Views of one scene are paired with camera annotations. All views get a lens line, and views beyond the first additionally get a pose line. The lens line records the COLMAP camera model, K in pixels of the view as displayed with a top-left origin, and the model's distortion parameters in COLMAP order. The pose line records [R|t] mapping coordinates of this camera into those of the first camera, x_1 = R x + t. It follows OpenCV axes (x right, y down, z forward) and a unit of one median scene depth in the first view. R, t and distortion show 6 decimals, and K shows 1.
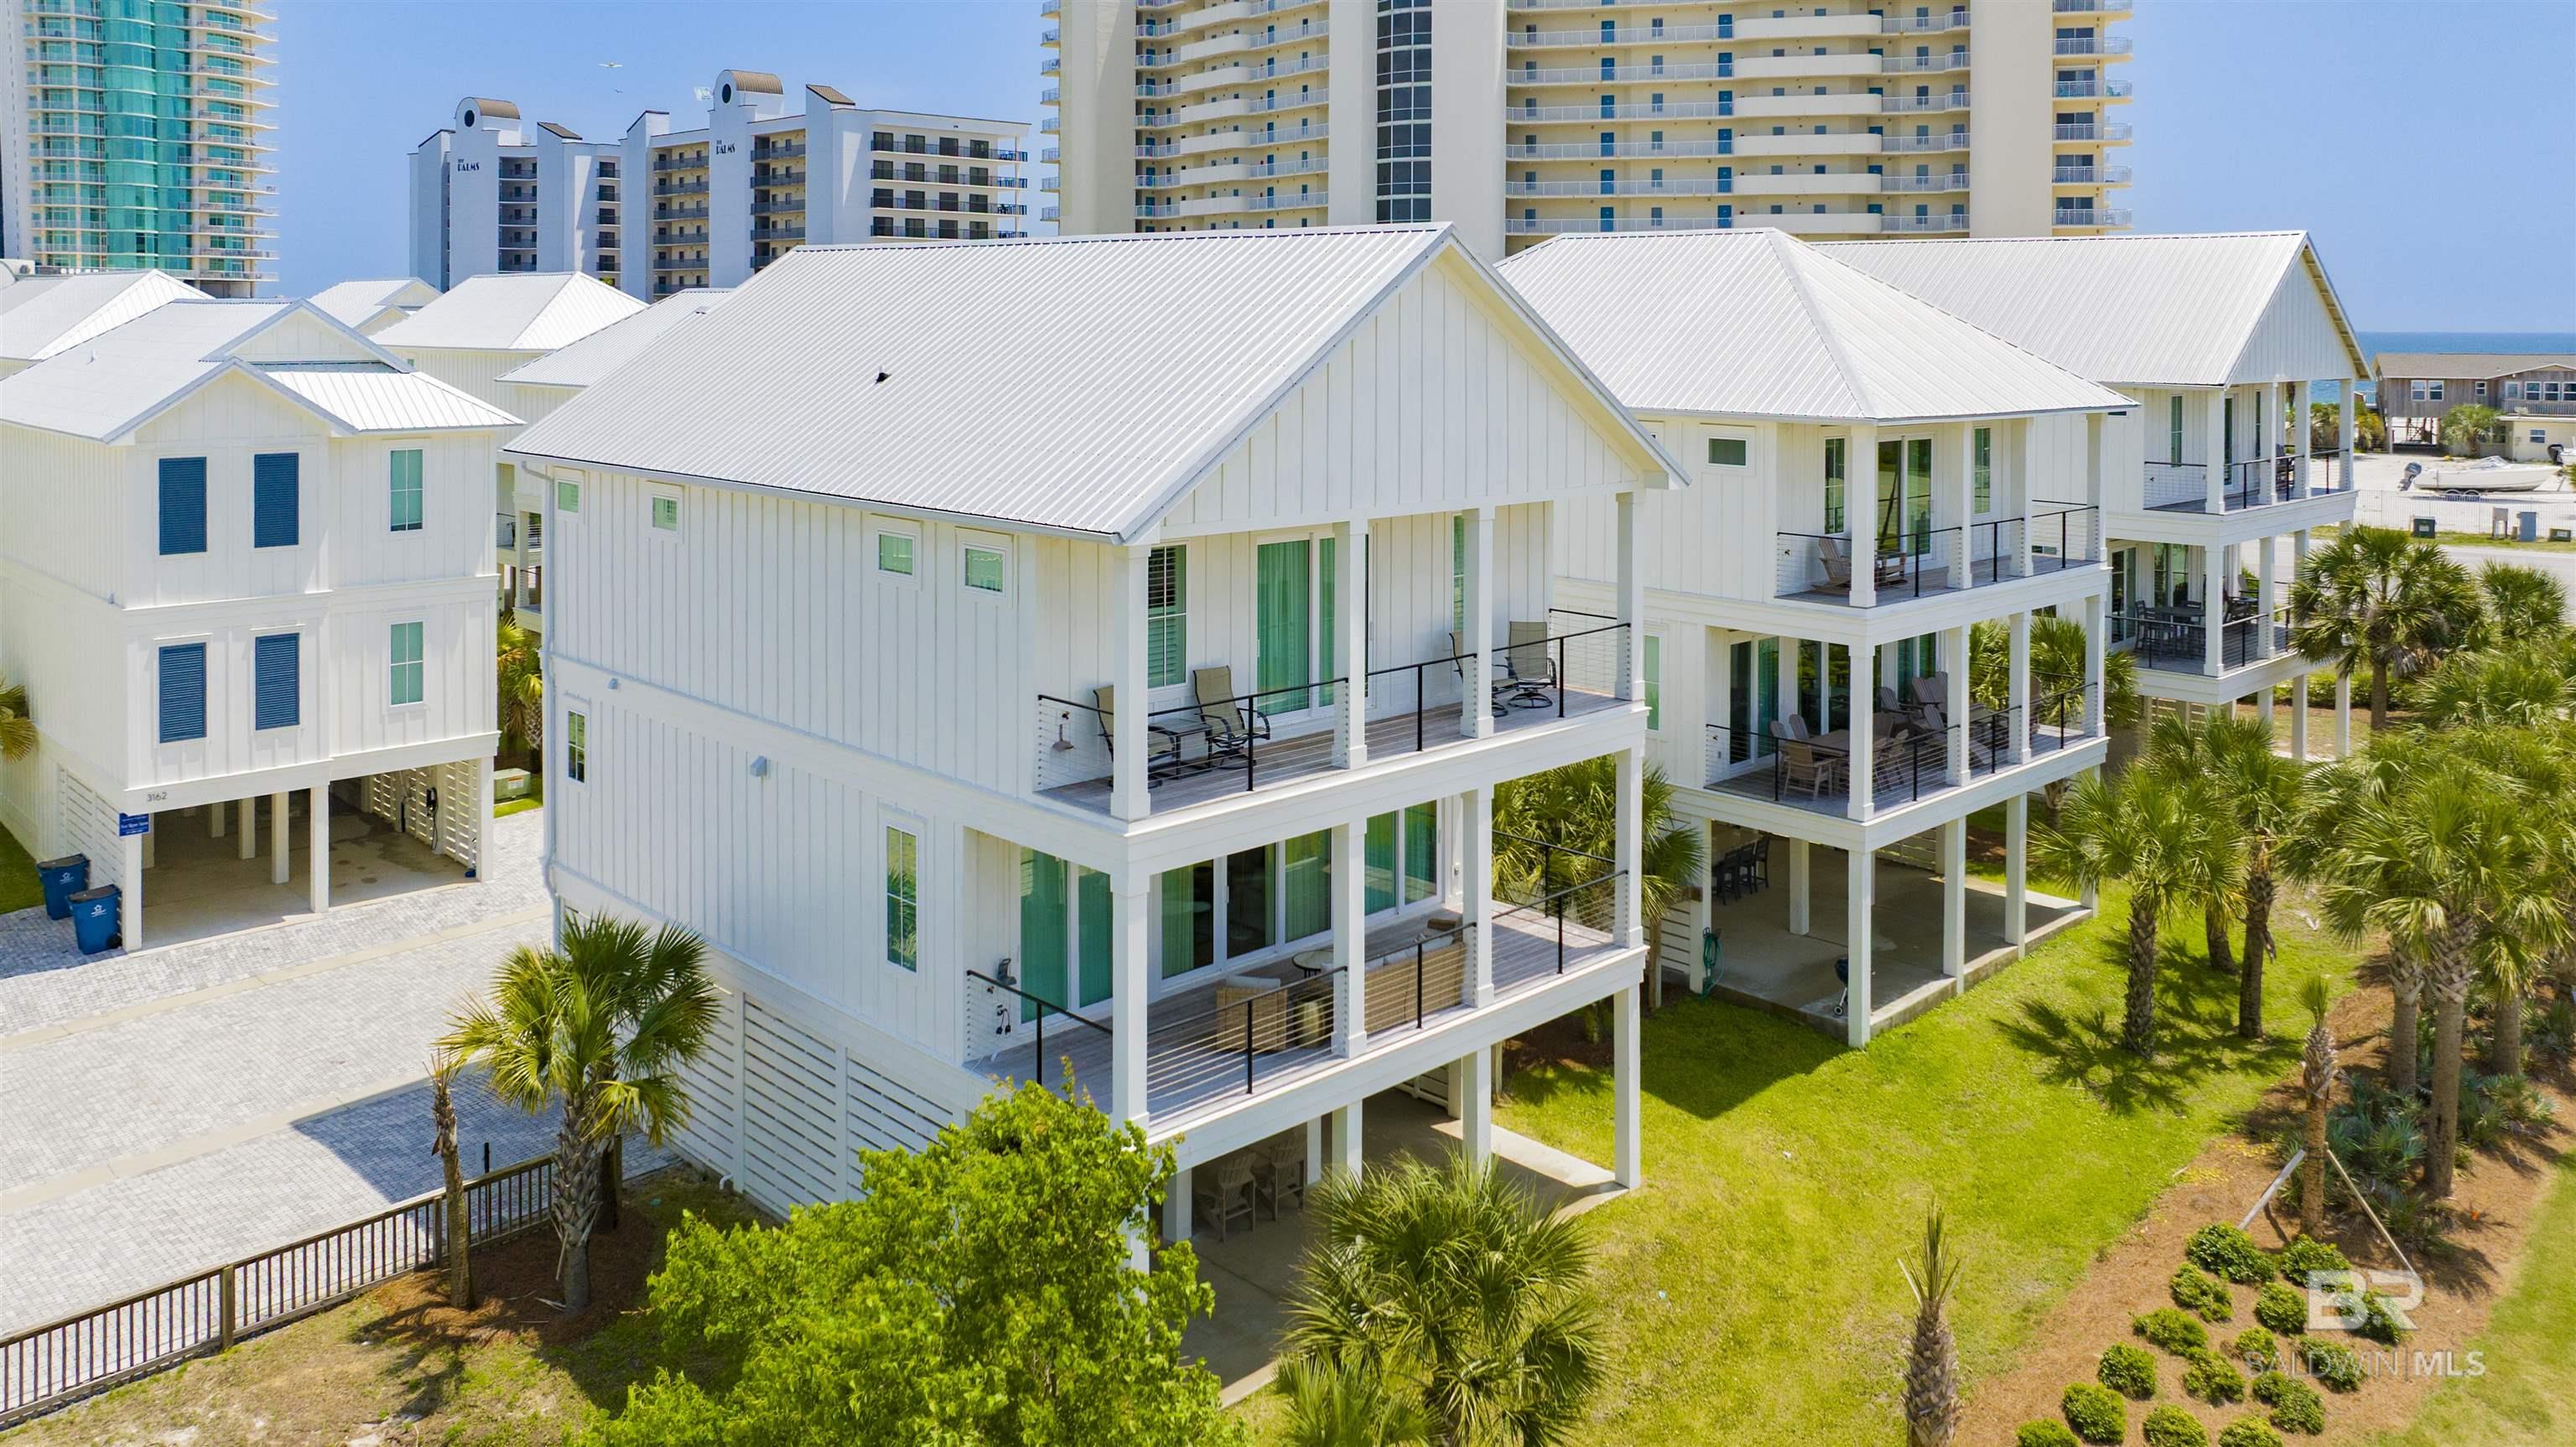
lens RADIAL K [[1904.9, 0, 1297.0], [0, 1904.9, 363.4], [0, 0, 1]] dist [-0.017513, 0.002149]
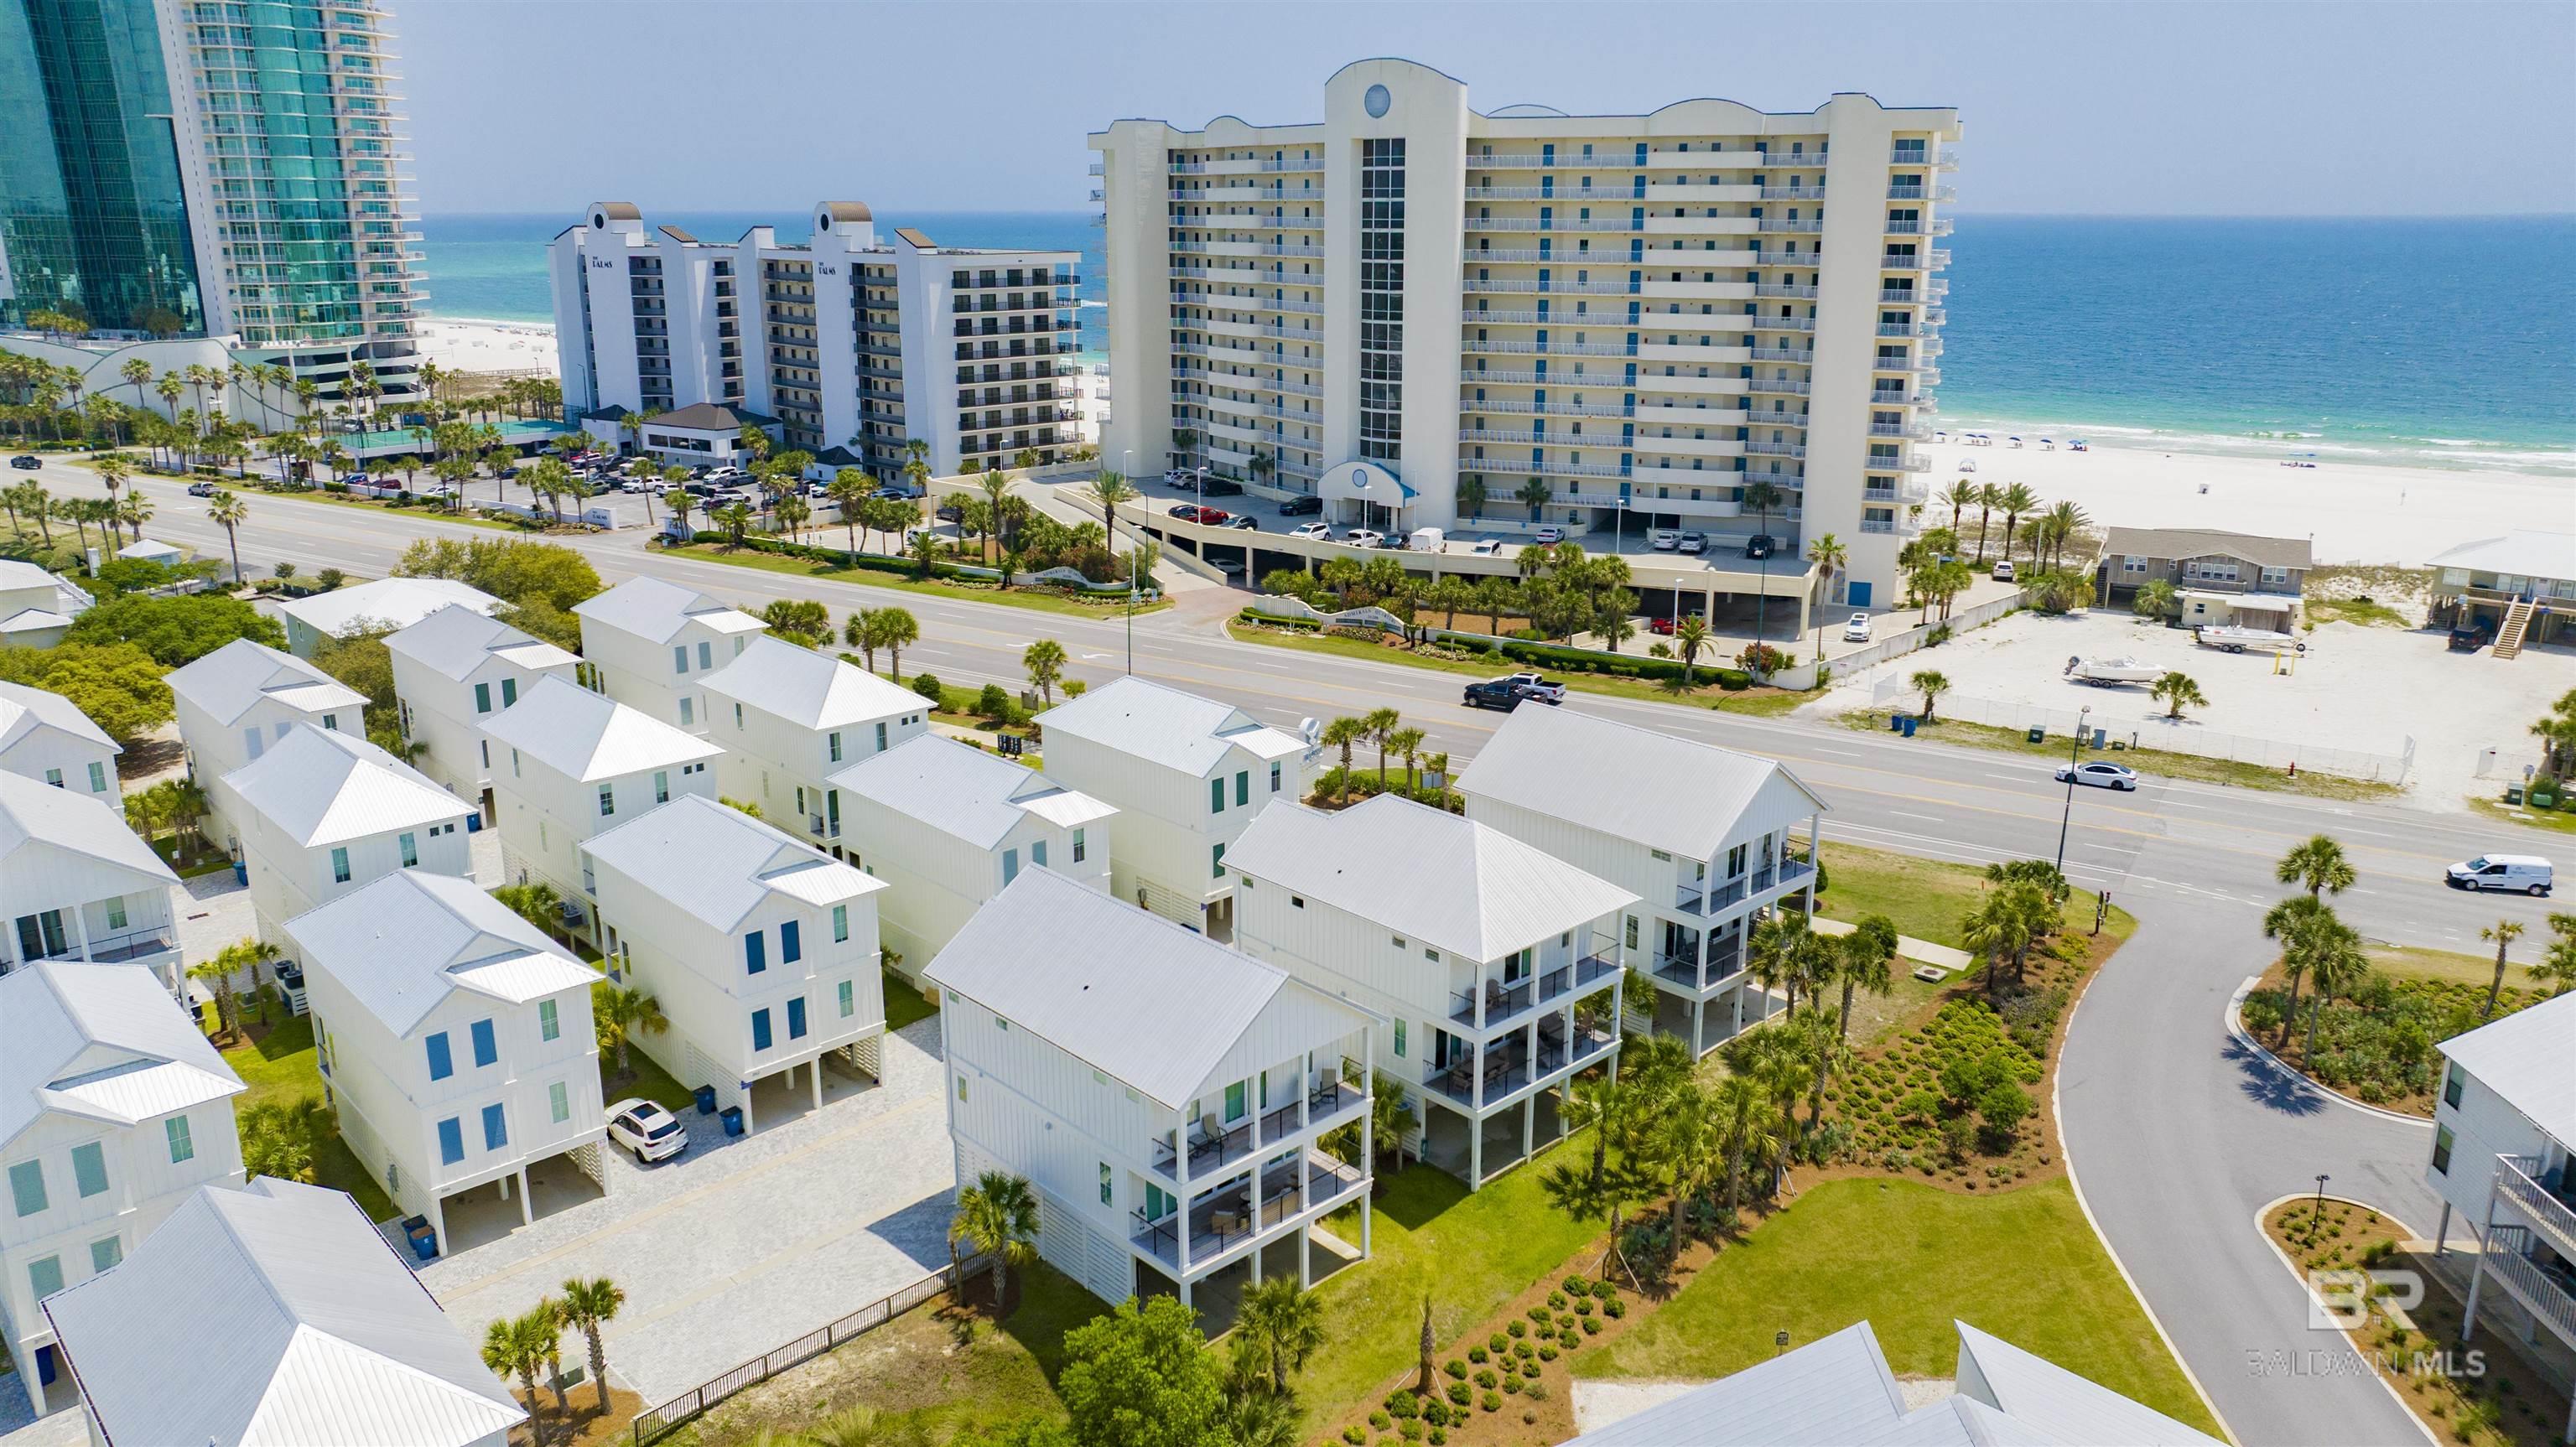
lens RADIAL K [[1808.6, 0, 1304.2], [0, 1808.6, 724.6], [0, 0, 1]] dist [-0.016915, -0.001755]
pose [[0.999891, -0.001514, -0.014687, 0.091361], [0.005148, 0.968064, 0.250649, -0.706980], [0.013839, -0.250697, 0.967967, -0.976177]]
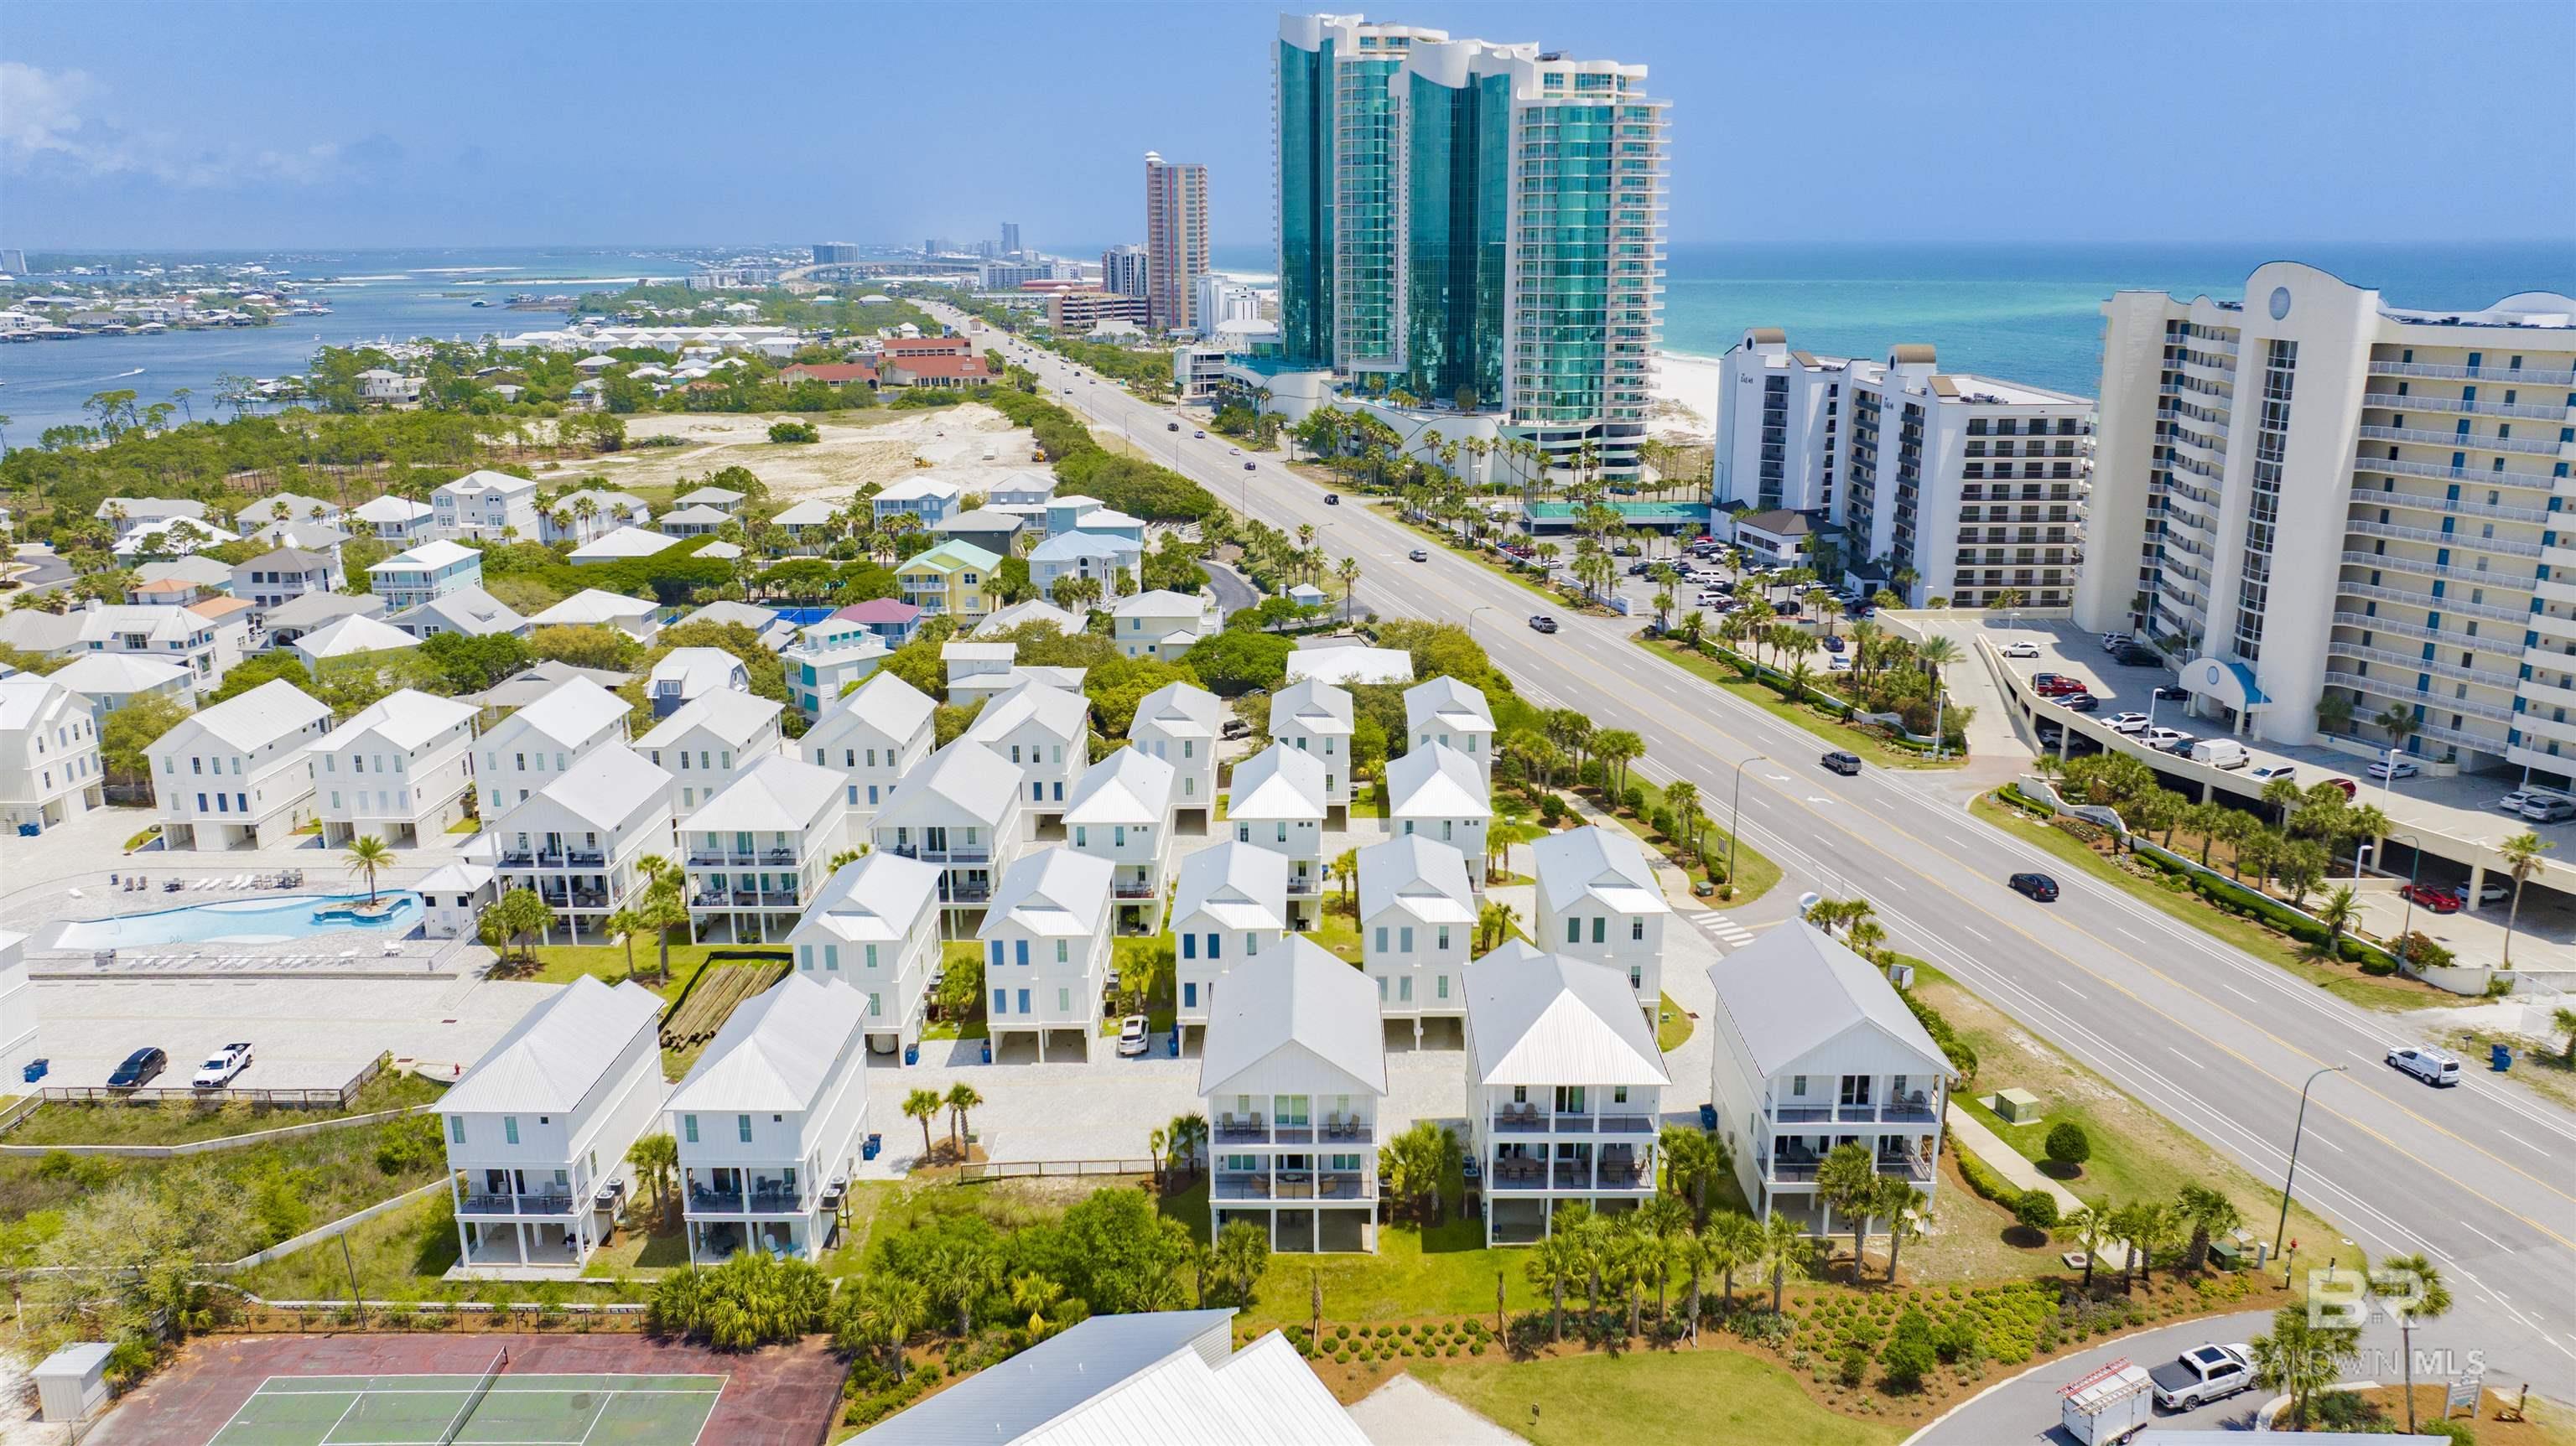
lens RADIAL K [[1808.5, 0, 1304.2], [0, 1808.5, 724.1], [0, 0, 1]] dist [-0.016915, -0.001755]
pose [[0.710656, 0.172340, -0.682105, 1.803133], [-0.008598, 0.971588, 0.236523, -1.129580], [0.703488, -0.162222, 0.691946, -1.133502]]
